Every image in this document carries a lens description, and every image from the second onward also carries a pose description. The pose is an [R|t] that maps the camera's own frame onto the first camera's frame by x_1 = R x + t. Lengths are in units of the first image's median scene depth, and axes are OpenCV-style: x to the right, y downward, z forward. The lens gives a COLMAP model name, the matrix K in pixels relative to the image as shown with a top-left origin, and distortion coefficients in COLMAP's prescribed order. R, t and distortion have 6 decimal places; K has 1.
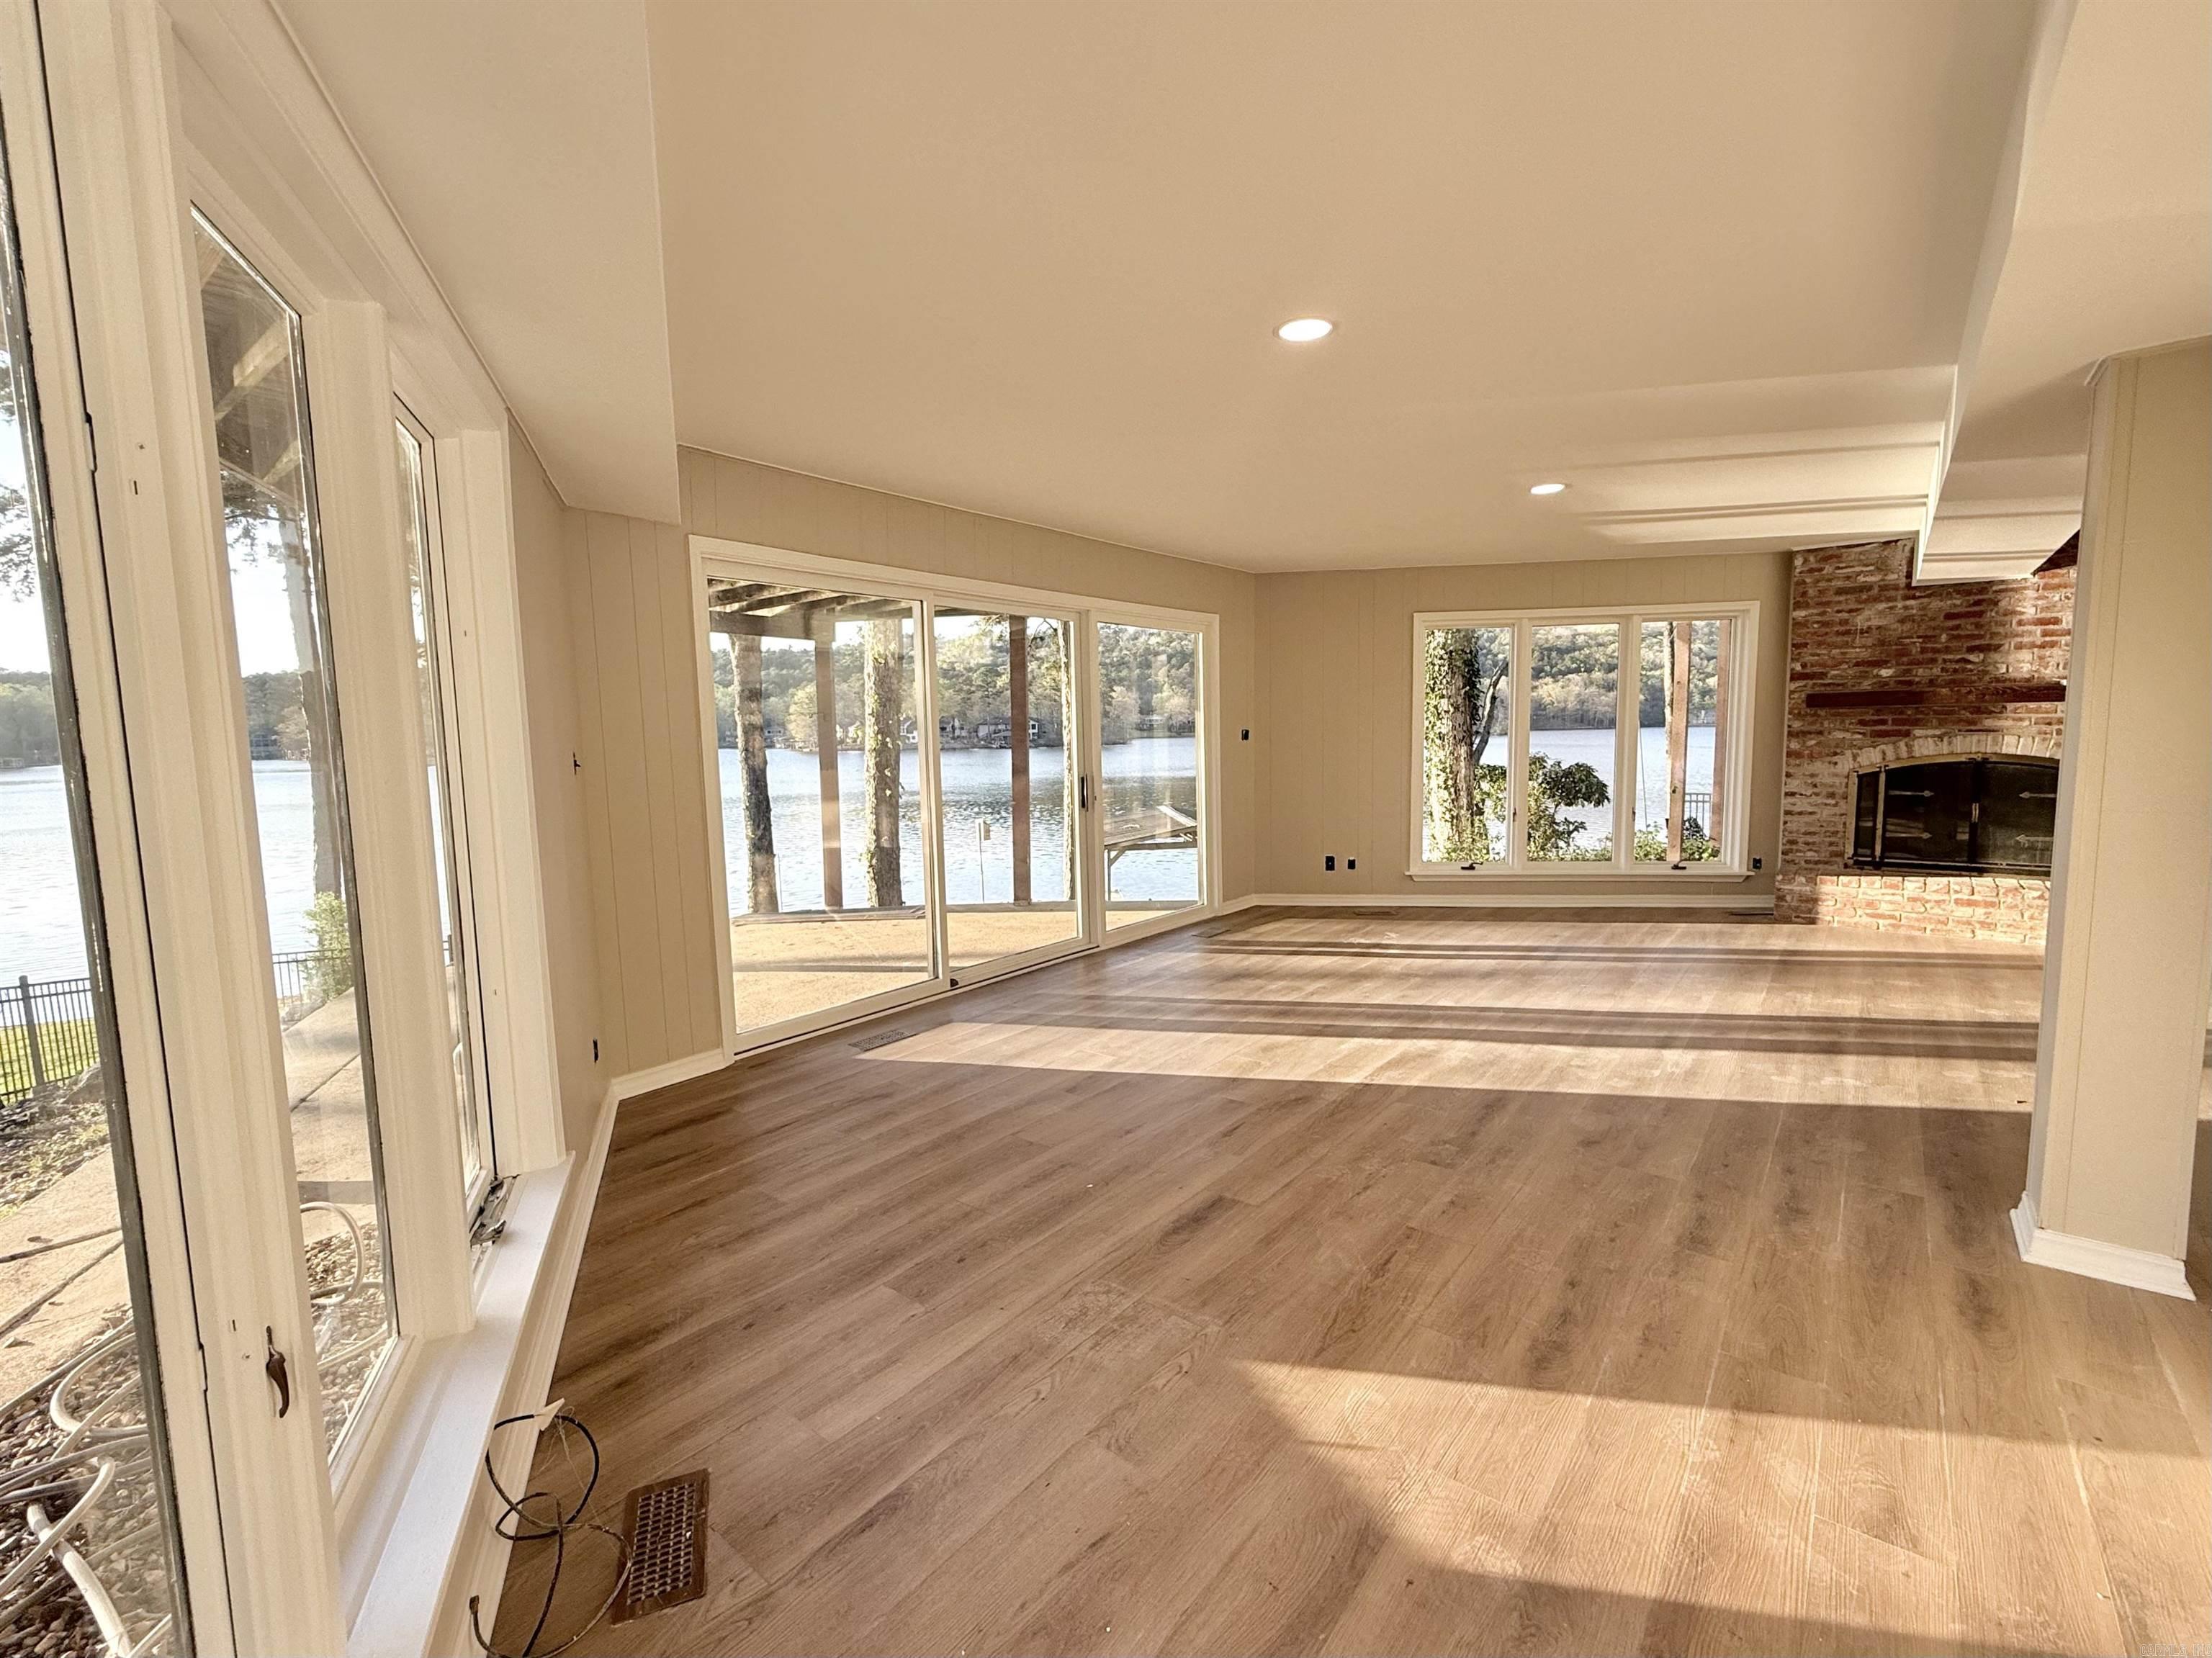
lens RADIAL K [[948.5, 0, 1106.0], [0, 948.5, 829.0], [0, 0, 1]] dist [-0.000227, -0.000221]
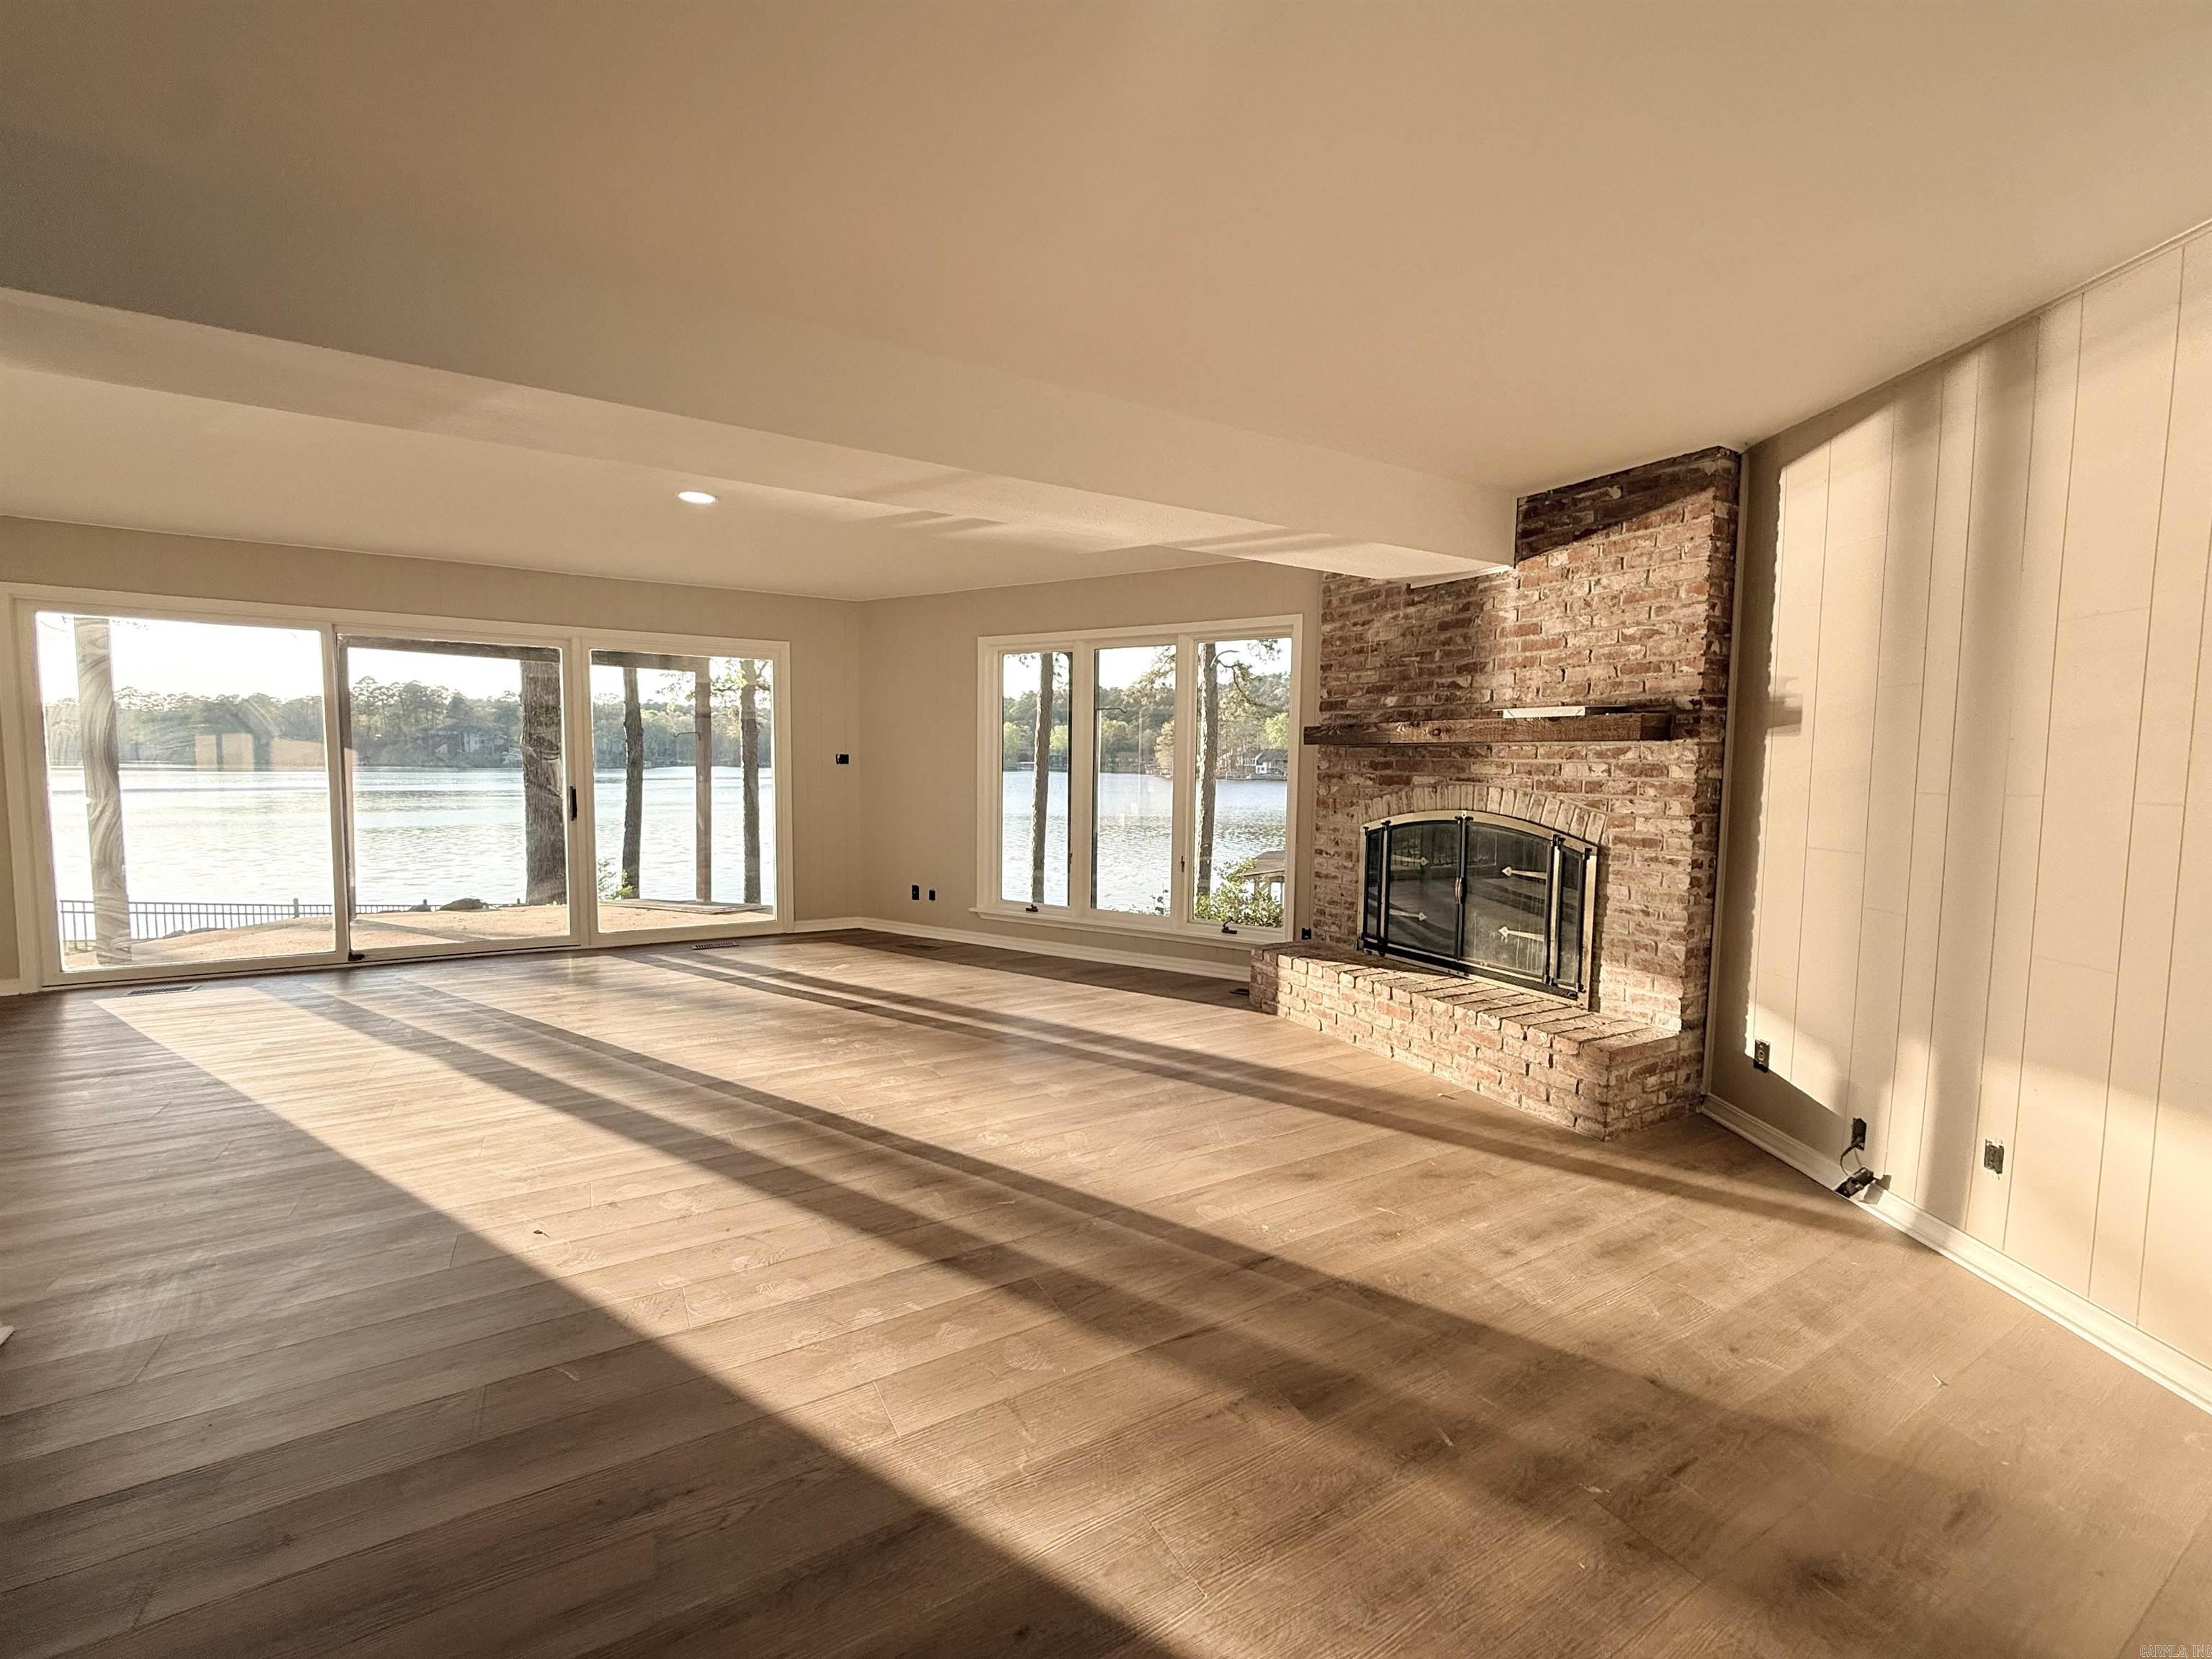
lens RADIAL K [[886.7, 0, 1106.0], [0, 886.7, 829.5], [0, 0, 1]] dist [0.000097, 0.000015]
pose [[0.931838, 0.059966, -0.357886, 0.870210], [-0.069636, 0.997472, -0.014181, -0.034454], [0.356131, 0.038136, 0.933658, 0.247411]]
